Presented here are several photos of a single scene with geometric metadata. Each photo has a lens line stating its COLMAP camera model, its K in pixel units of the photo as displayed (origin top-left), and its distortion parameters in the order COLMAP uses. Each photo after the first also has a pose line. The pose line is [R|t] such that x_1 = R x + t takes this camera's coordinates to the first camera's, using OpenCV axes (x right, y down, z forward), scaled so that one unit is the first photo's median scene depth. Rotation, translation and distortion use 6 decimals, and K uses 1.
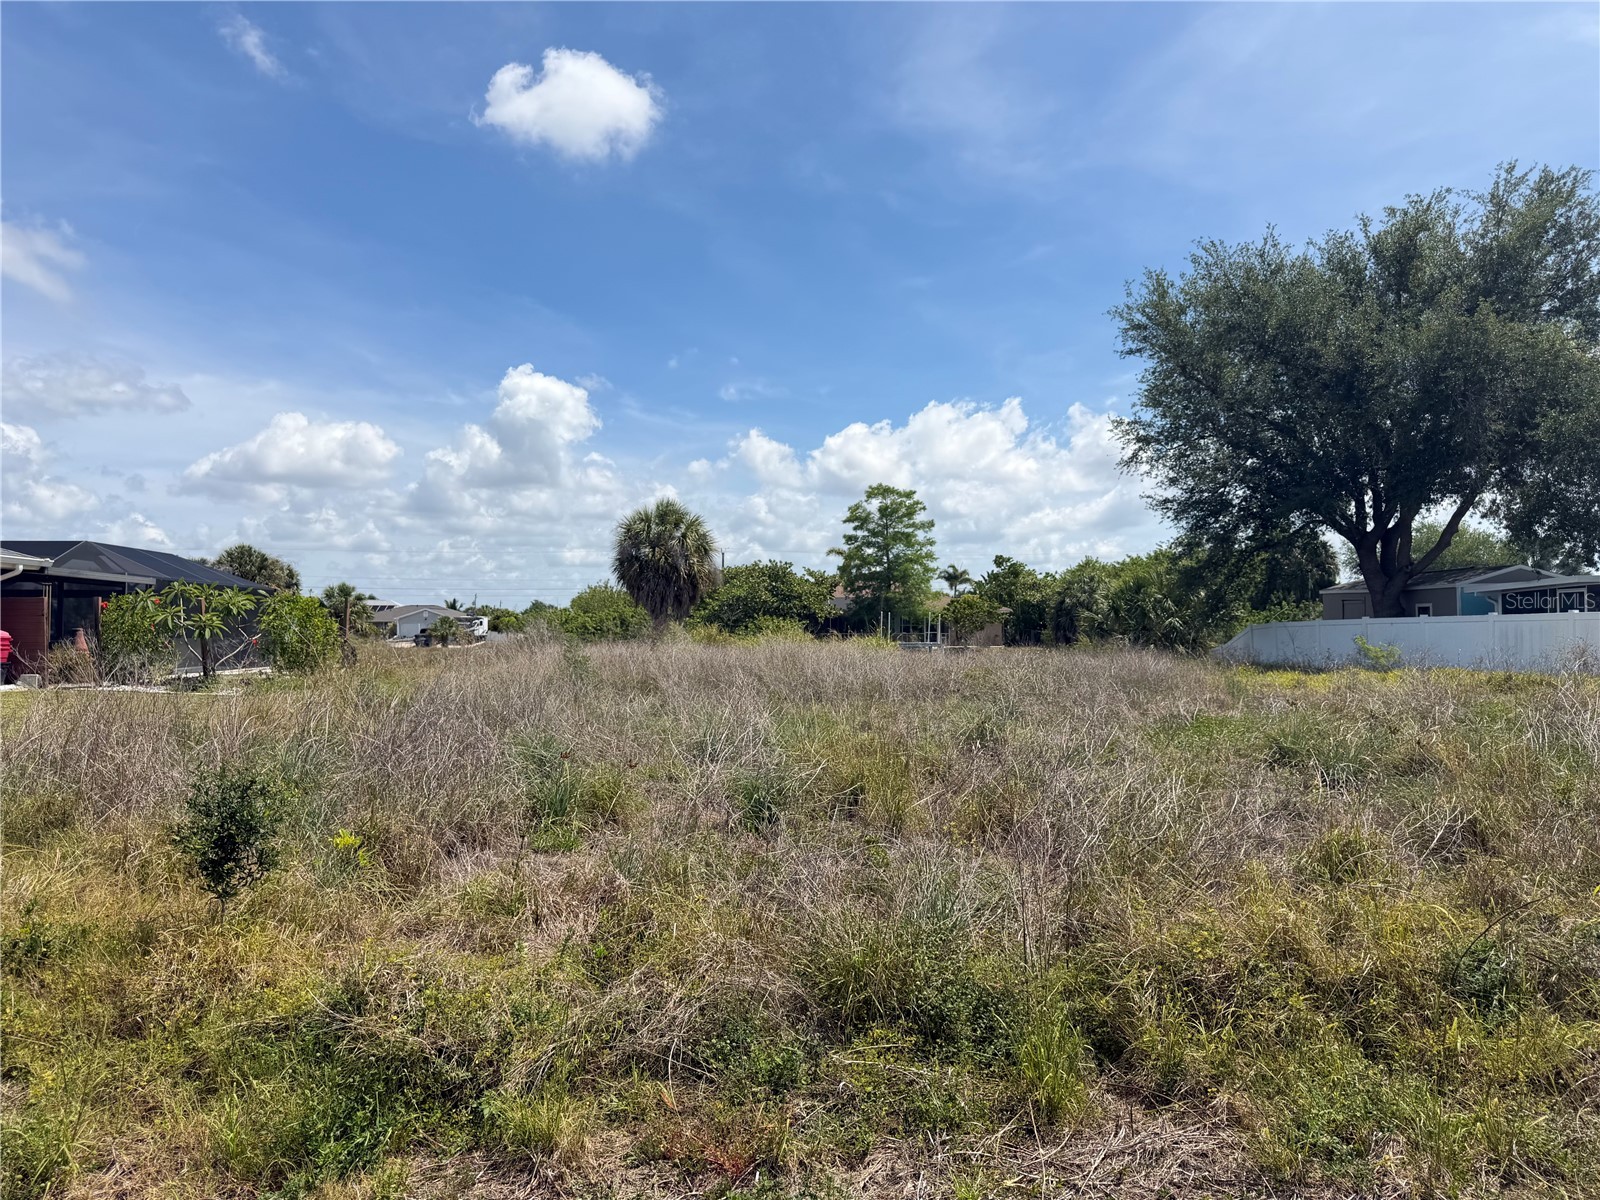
lens RADIAL K [[1141.2, 0, 788.4], [0, 1141.2, 610.9], [0, 0, 1]] dist [0.057662, -0.085278]
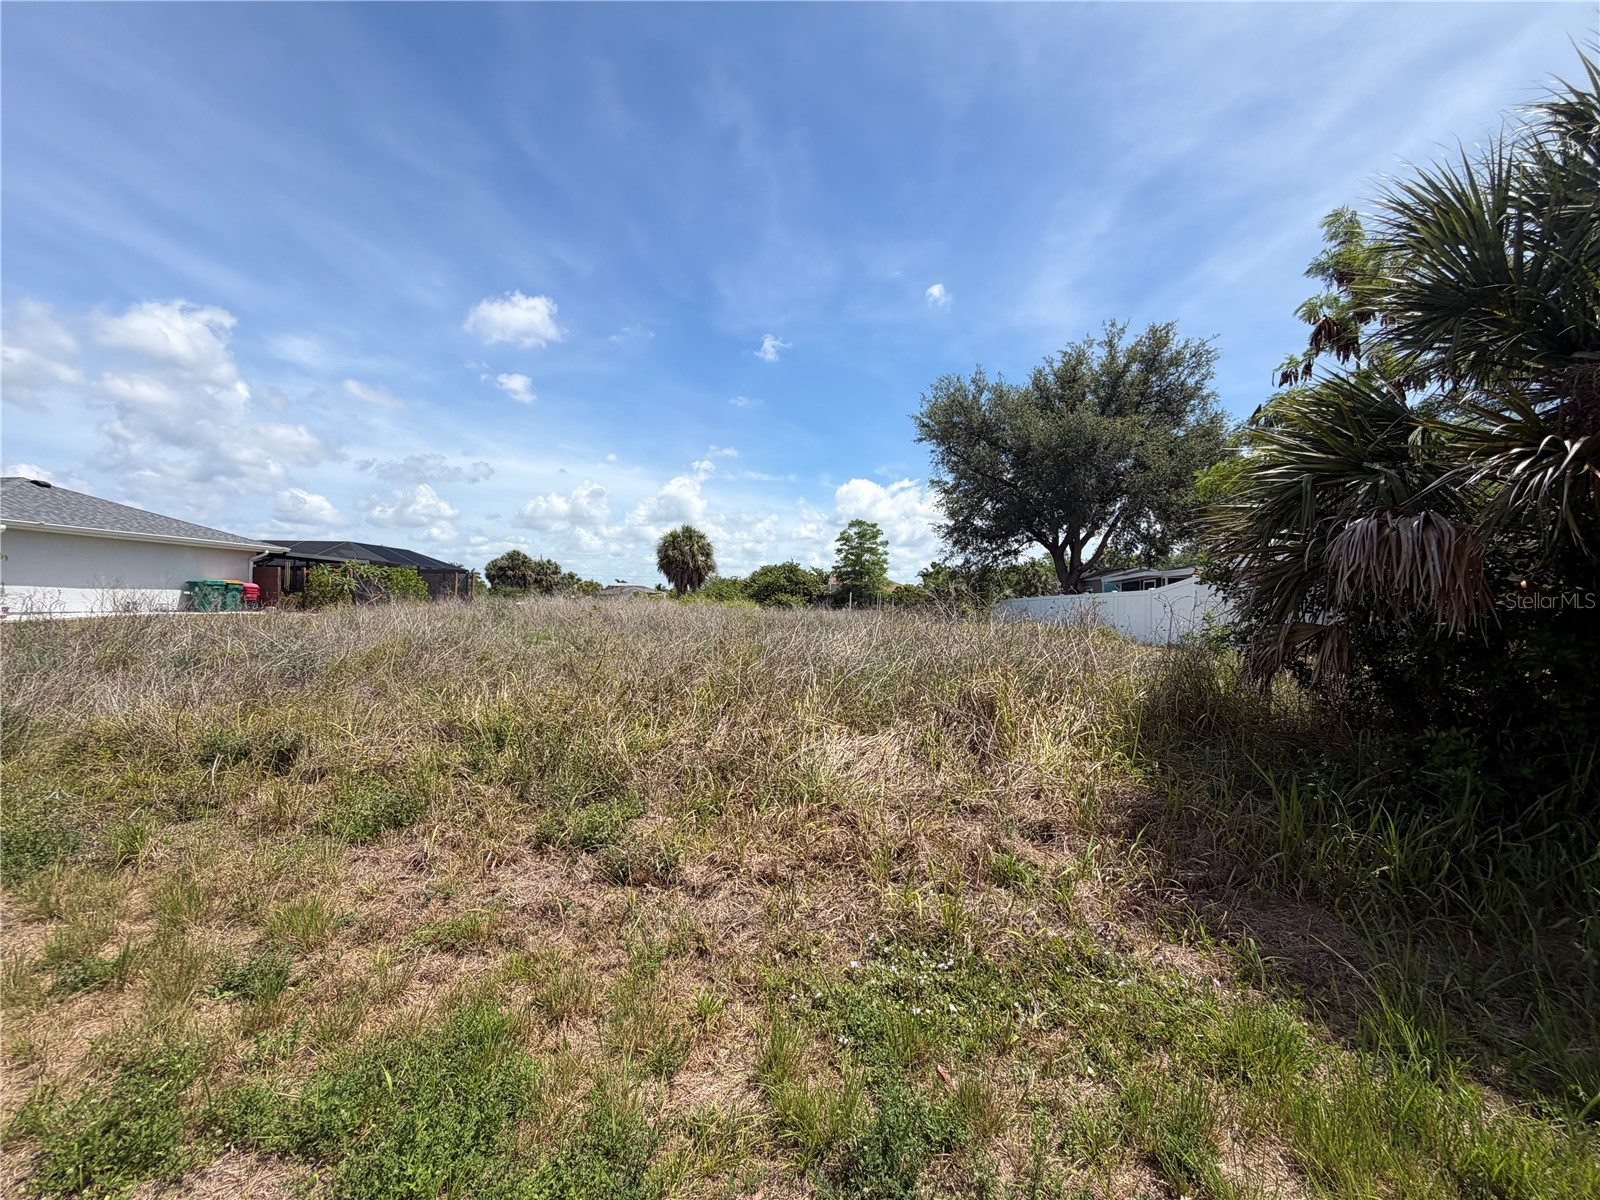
lens RADIAL K [[651.6, 0, 792.0], [0, 651.6, 575.4], [0, 0, 1]] dist [0.007727, 0.000764]
pose [[0.991844, 0.018902, -0.126047, 0.108738], [-0.022580, 0.999358, -0.027812, 0.004007], [0.125440, 0.030431, 0.991634, 0.006499]]
